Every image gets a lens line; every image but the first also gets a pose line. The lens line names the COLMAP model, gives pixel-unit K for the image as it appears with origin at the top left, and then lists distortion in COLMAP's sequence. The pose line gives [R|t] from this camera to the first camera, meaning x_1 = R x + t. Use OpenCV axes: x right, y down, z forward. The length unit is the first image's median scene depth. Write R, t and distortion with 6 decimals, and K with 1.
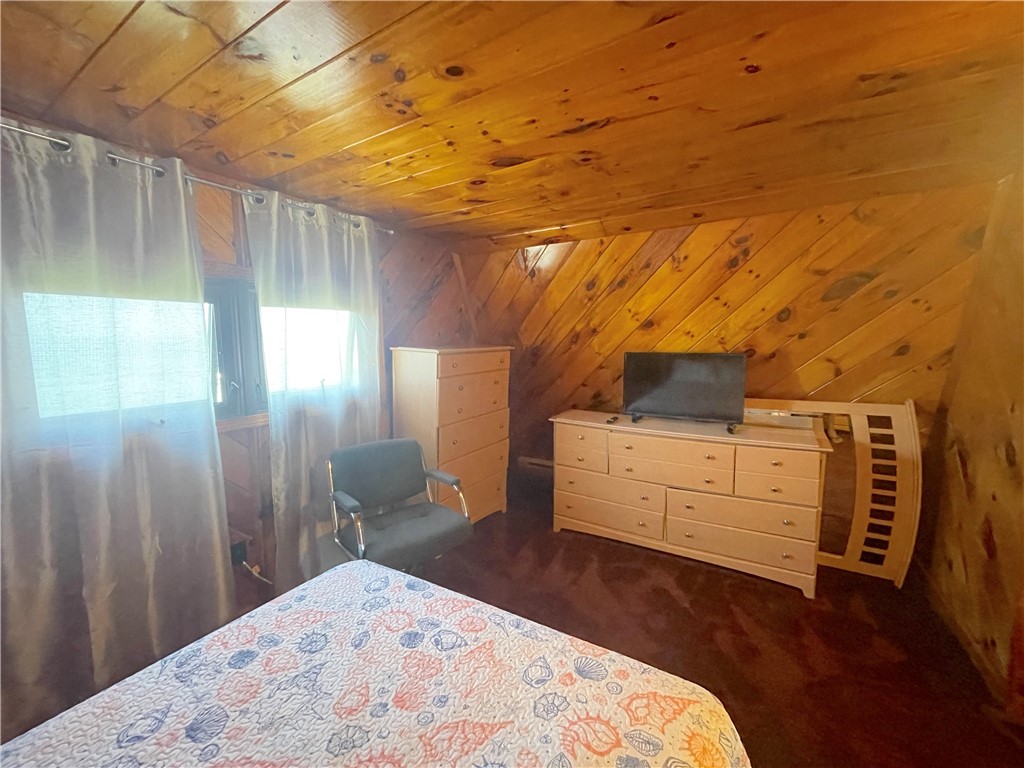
lens RADIAL K [[416.1, 0, 509.1], [0, 416.1, 383.1], [0, 0, 1]] dist [-0.000937, 0.000038]
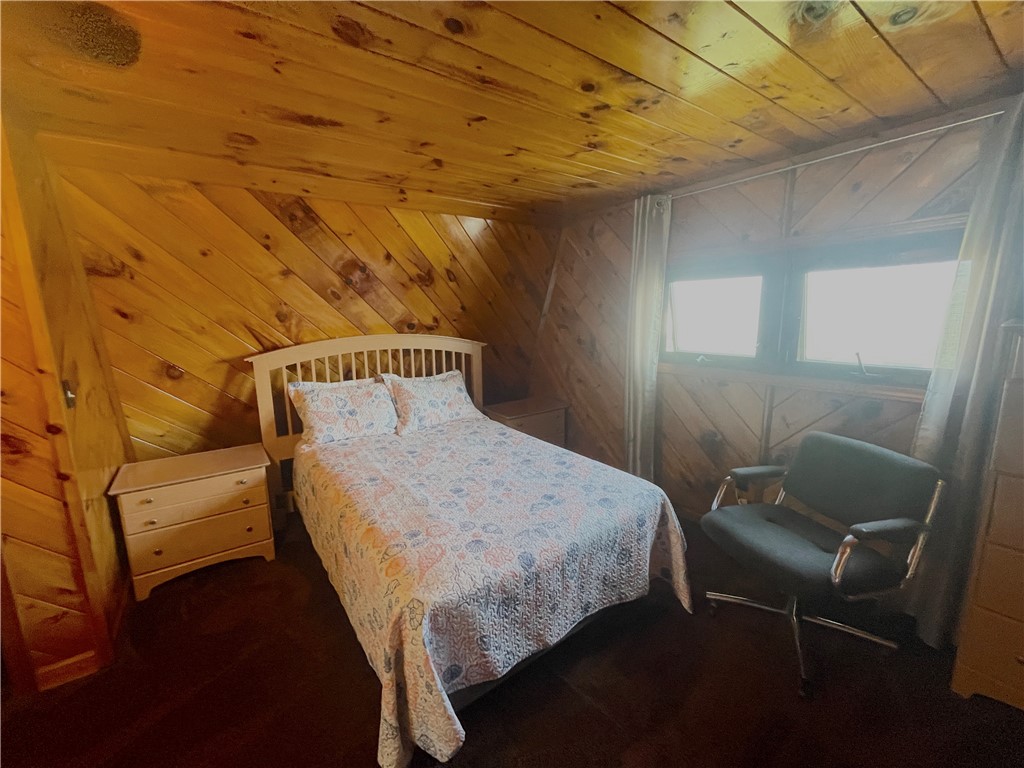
lens RADIAL K [[416.1, 0, 509.1], [0, 416.1, 383.1], [0, 0, 1]] dist [-0.000937, 0.000038]
pose [[-0.404756, 0.170517, -0.898386, 1.083569], [-0.079715, 0.972140, 0.220430, -0.146105], [0.910944, 0.160836, -0.379886, 1.257697]]
